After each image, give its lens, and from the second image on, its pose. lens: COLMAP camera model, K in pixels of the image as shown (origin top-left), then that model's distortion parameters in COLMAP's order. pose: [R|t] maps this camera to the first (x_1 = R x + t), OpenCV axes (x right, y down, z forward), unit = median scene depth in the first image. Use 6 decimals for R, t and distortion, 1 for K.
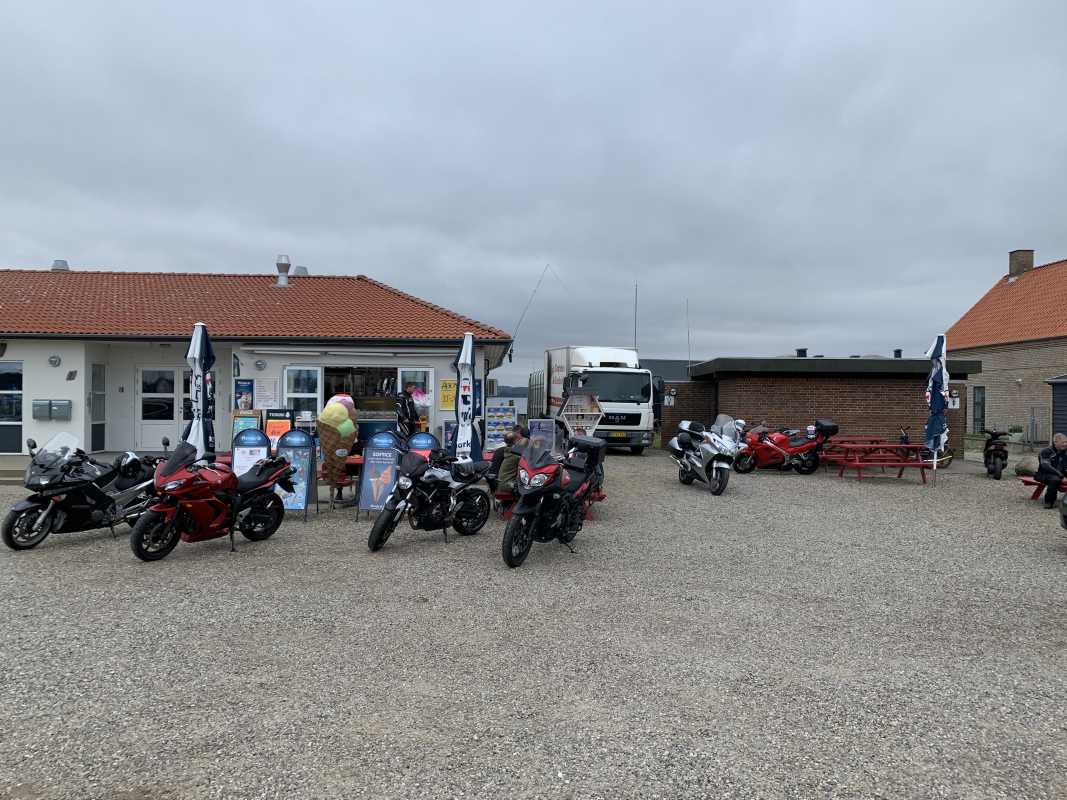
lens RADIAL K [[825.1, 0, 533.5], [0, 825.1, 400.0], [0, 0, 1]] dist [0.011886, 0.005739]
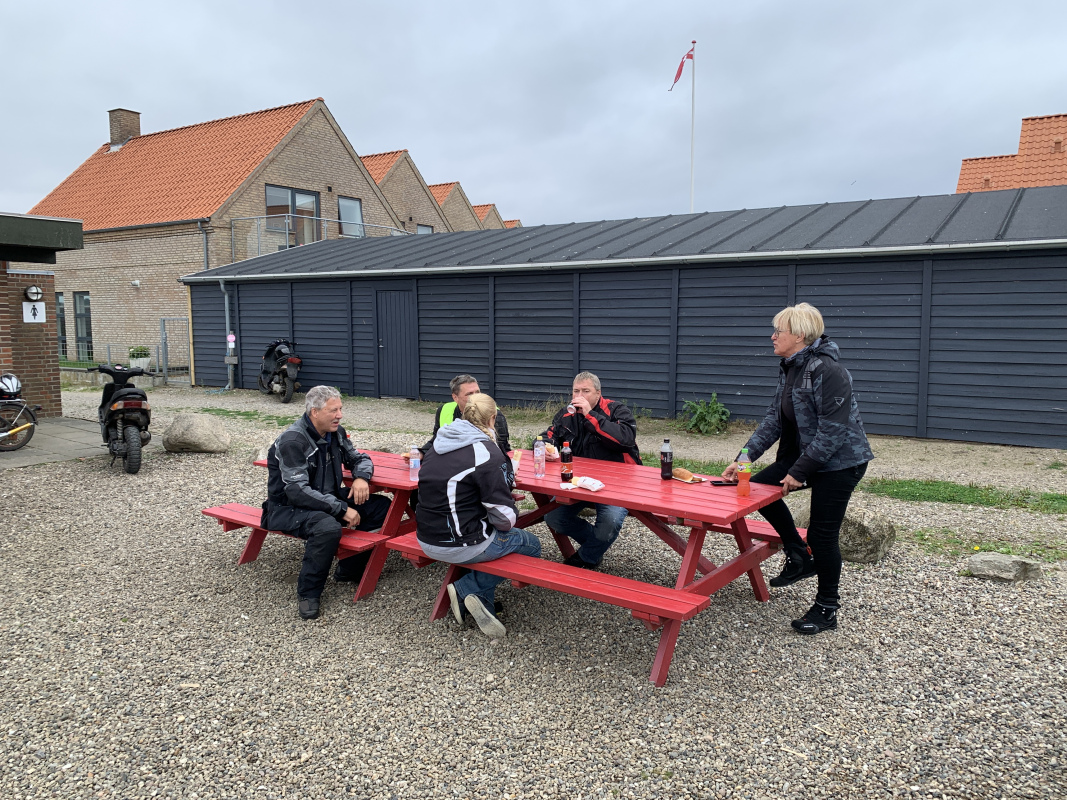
lens RADIAL K [[825.1, 0, 533.5], [0, 825.1, 400.0], [0, 0, 1]] dist [0.011886, 0.005739]
pose [[0.548489, -0.093818, 0.830878, 0.213945], [0.009304, 0.994309, 0.106130, 0.005606], [-0.836106, -0.050481, 0.546240, 0.398610]]
